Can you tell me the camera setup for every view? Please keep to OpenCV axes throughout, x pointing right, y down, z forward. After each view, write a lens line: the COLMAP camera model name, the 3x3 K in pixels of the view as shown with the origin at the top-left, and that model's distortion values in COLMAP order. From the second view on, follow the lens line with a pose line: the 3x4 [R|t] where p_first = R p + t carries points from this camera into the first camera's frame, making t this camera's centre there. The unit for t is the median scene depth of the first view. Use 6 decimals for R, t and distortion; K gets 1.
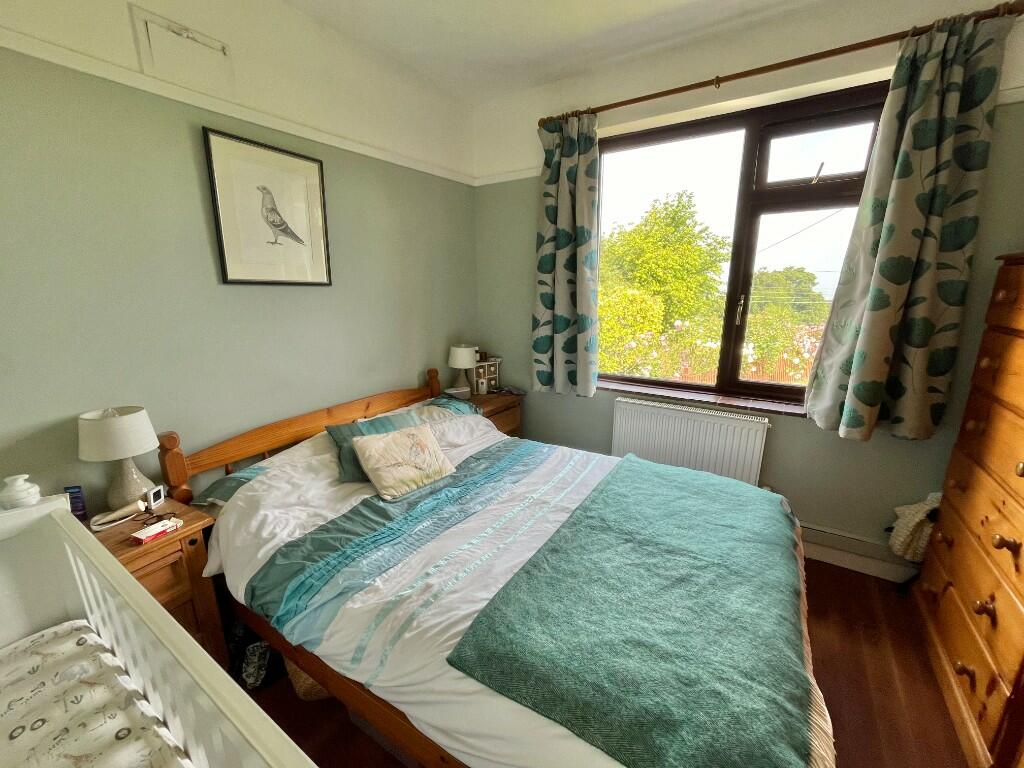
lens RADIAL K [[409.0, 0, 516.6], [0, 409.0, 387.5], [0, 0, 1]] dist [-0.000996, -0.000240]
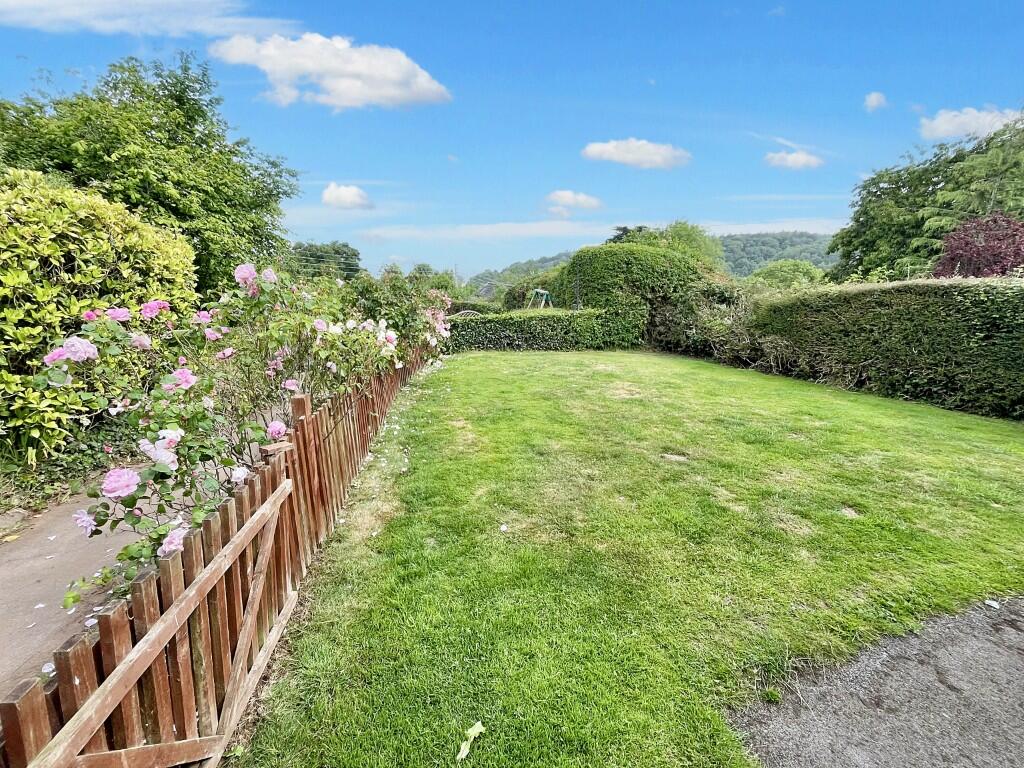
lens RADIAL K [[440.5, 0, 510.2], [0, 440.5, 391.1], [0, 0, 1]] dist [0.000884, 0.000052]
pose [[0.590852, -0.180899, 0.786237, 0.189712], [0.141309, 0.982677, 0.119903, -0.063109], [-0.794308, 0.040257, 0.606180, 0.526486]]
